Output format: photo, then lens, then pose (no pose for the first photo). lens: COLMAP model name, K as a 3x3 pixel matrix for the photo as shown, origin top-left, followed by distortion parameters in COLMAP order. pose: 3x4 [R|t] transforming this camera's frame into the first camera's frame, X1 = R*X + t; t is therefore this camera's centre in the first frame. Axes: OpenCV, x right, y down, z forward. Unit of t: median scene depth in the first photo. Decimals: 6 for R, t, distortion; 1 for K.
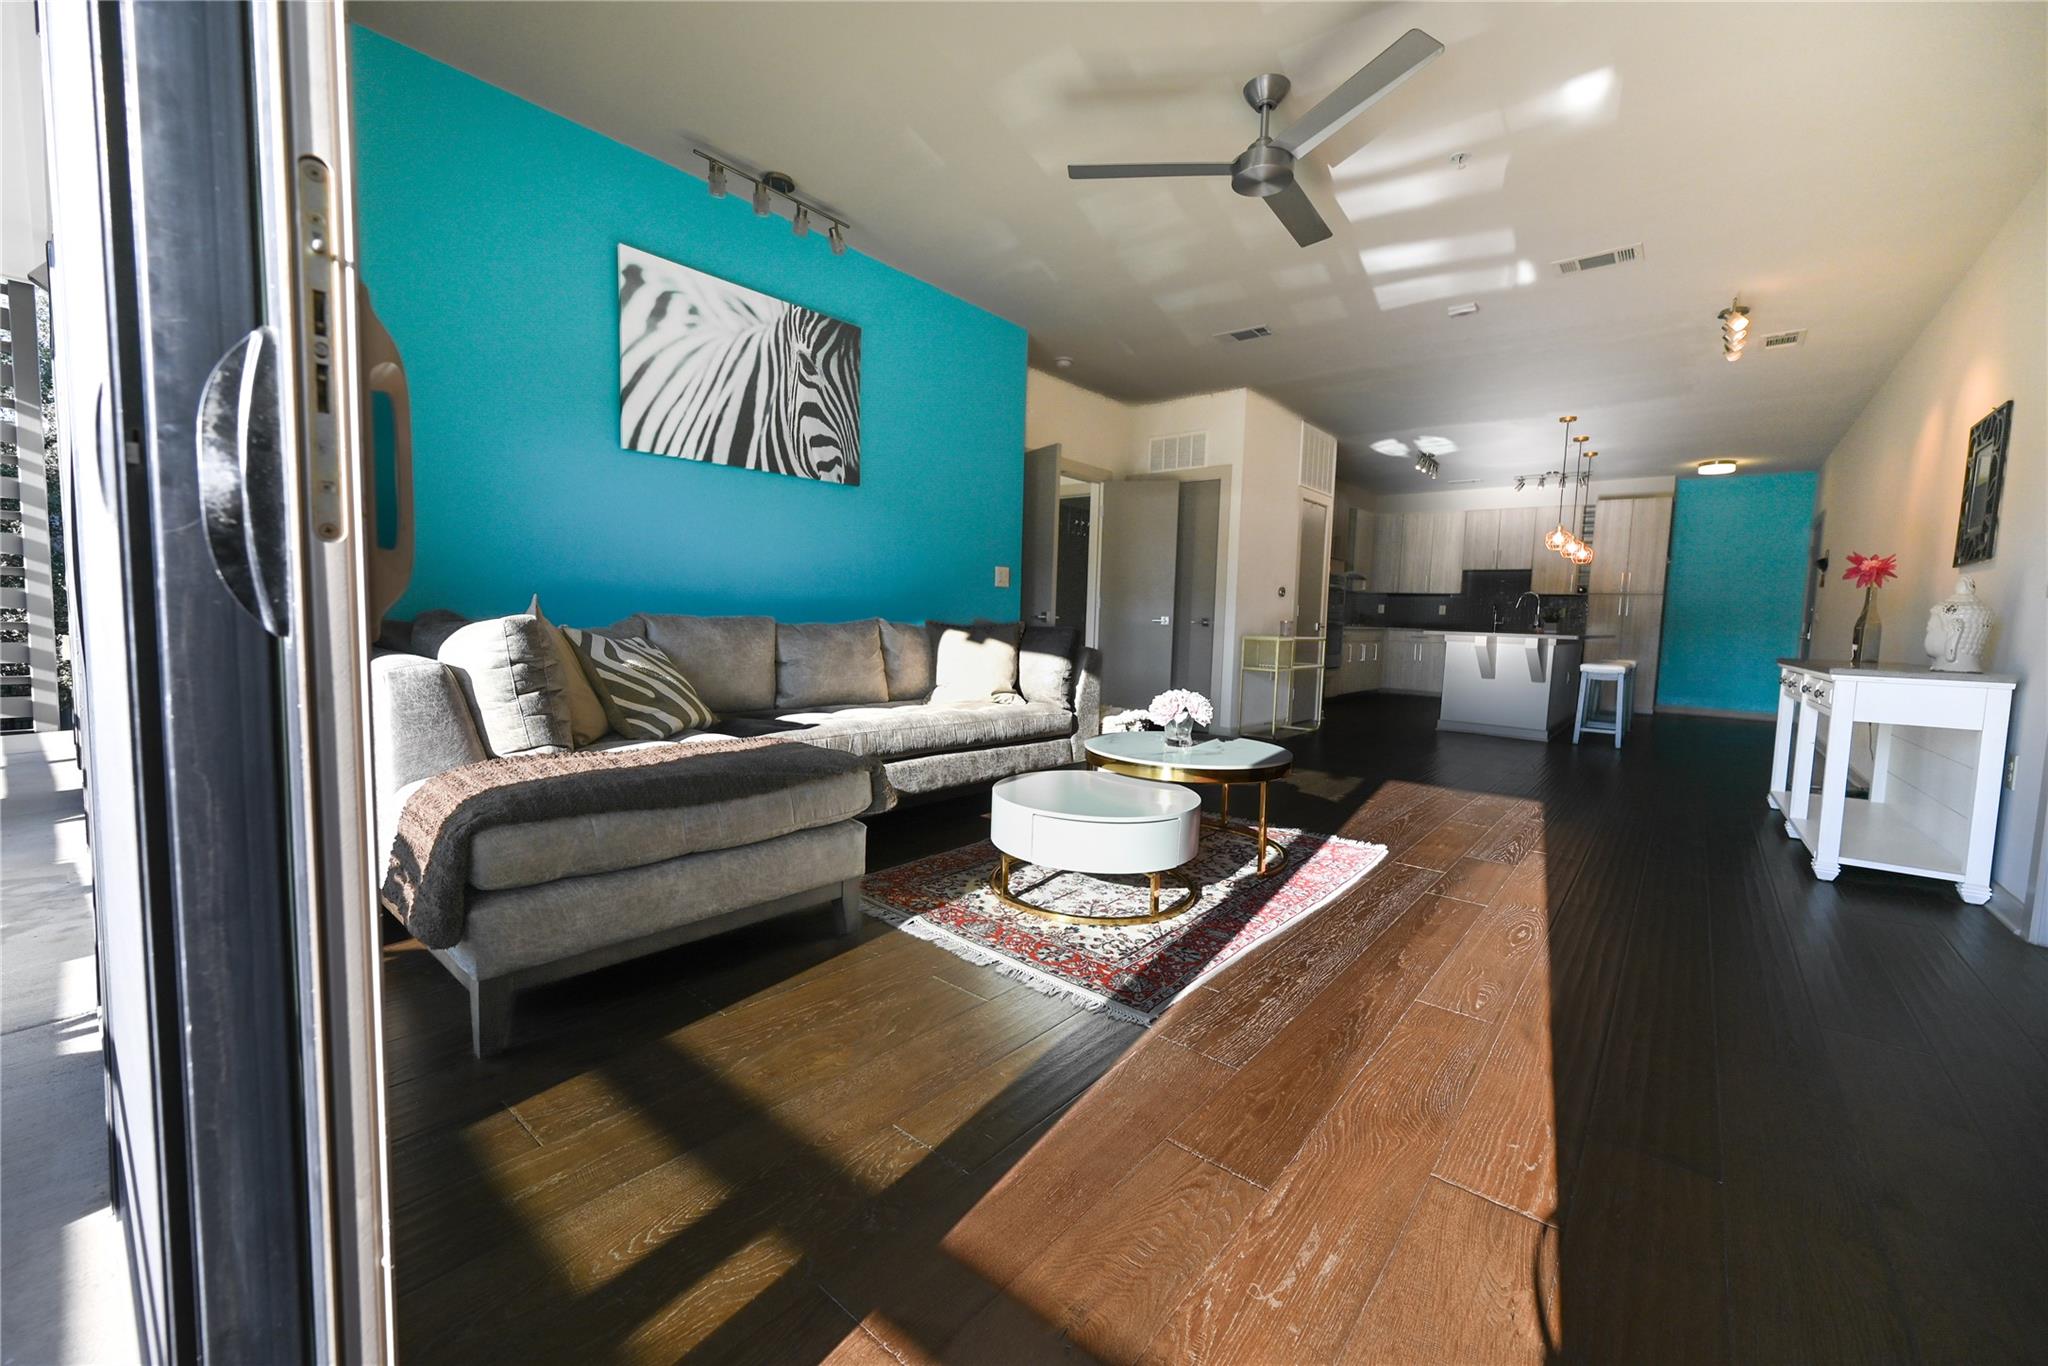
lens RADIAL K [[820.3, 0, 1018.1], [0, 820.3, 681.7], [0, 0, 1]] dist [0.001124, 0.000194]
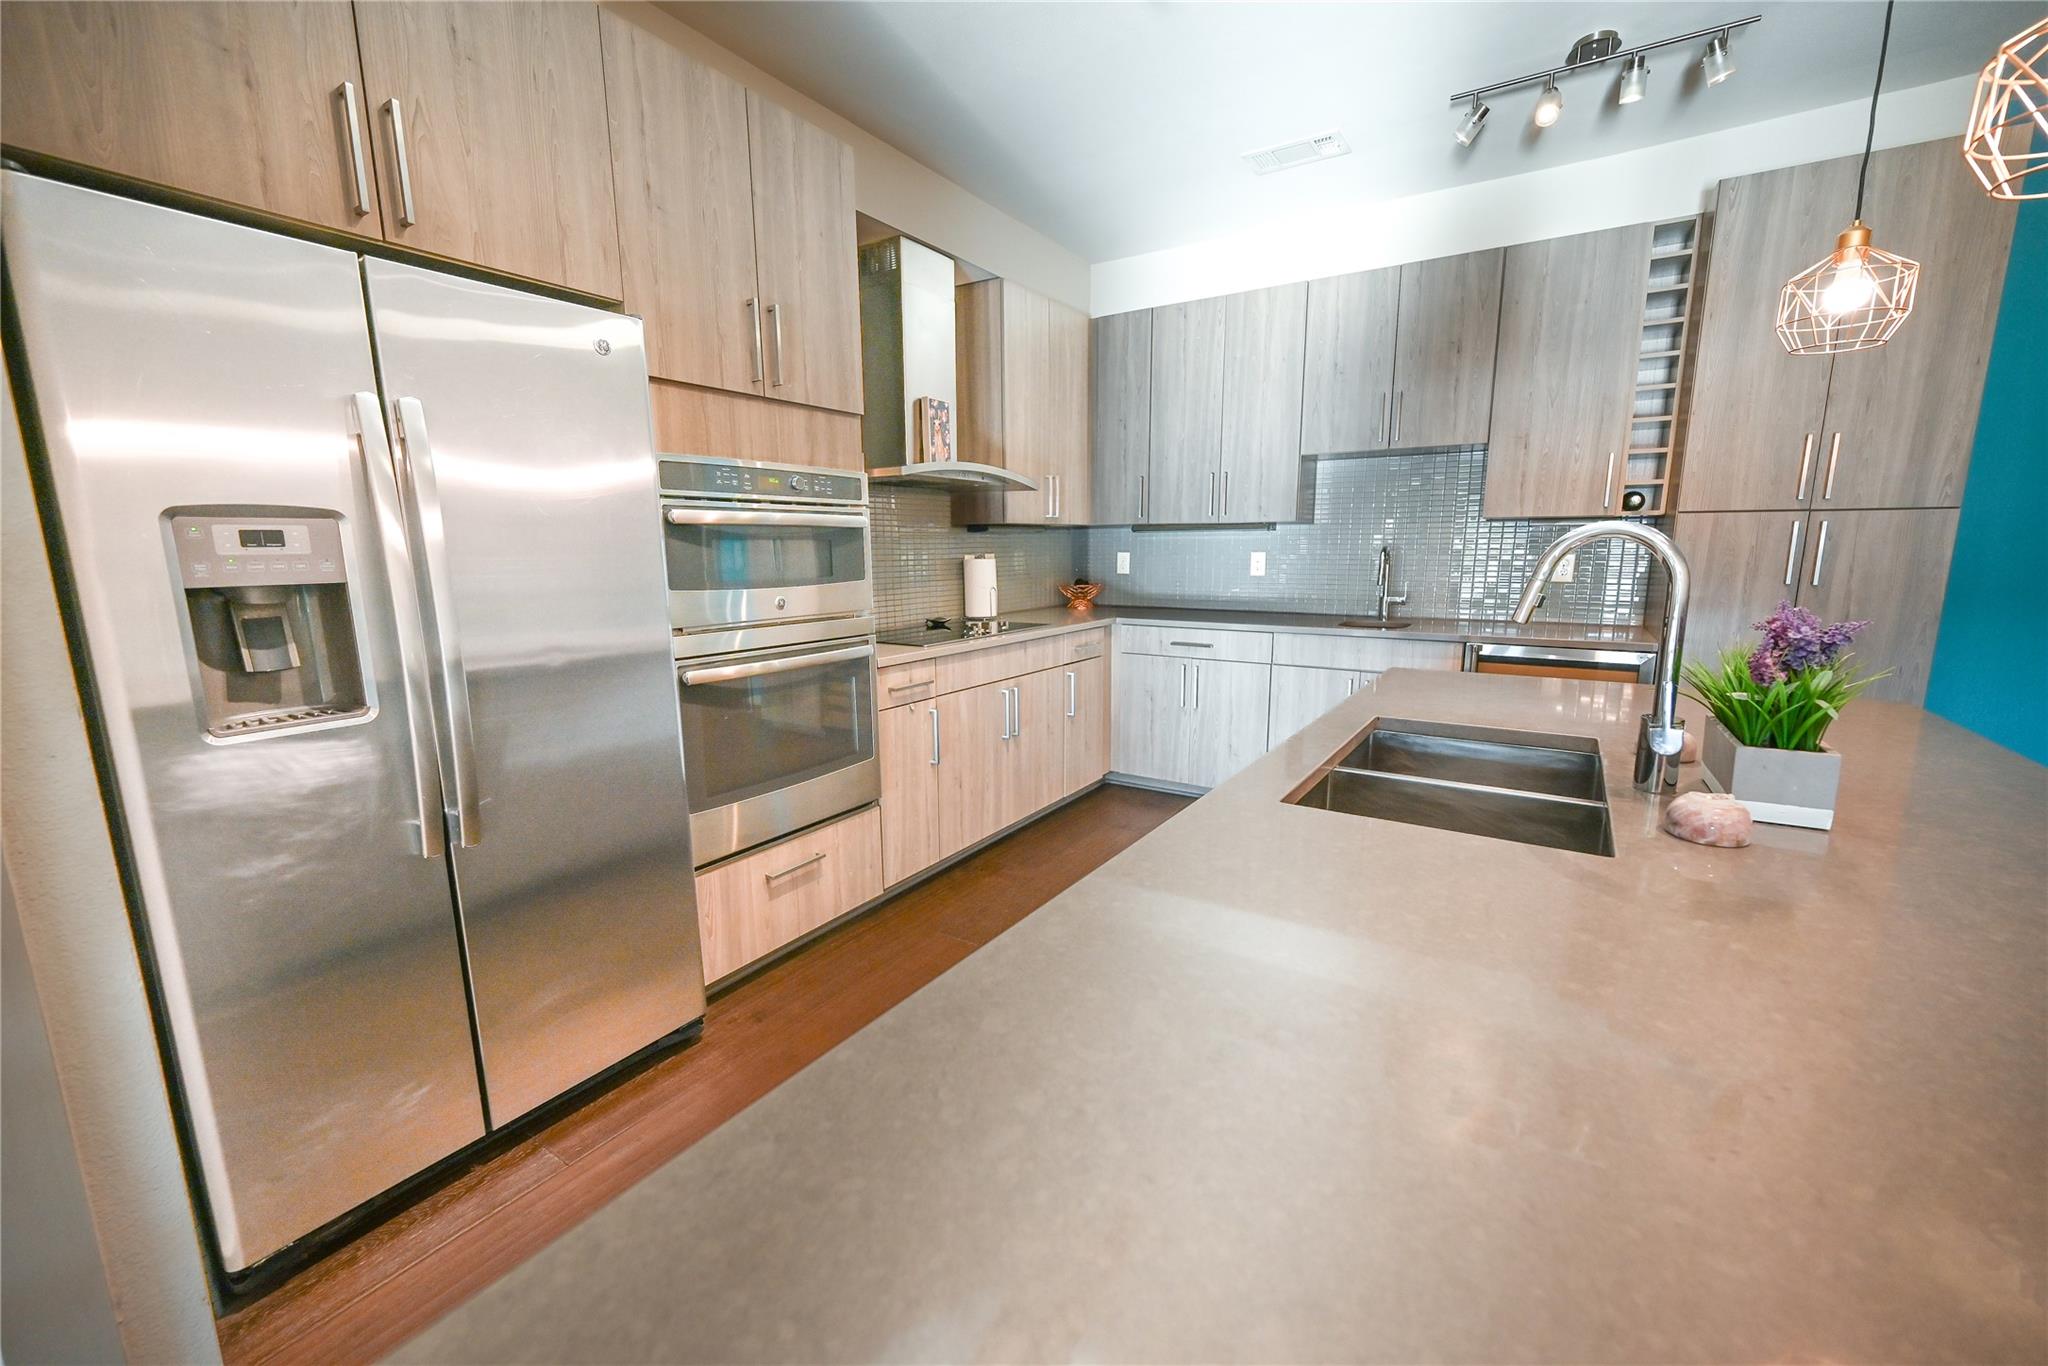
lens RADIAL K [[801.9, 0, 1024.0], [0, 801.9, 683.0], [0, 0, 1]] dist [-0.020360, 0.025975]
pose [[0.992982, -0.052894, 0.105773, 0.485062], [0.042907, 0.994594, 0.094560, -0.095906], [-0.110203, -0.089358, 0.989884, 0.840583]]
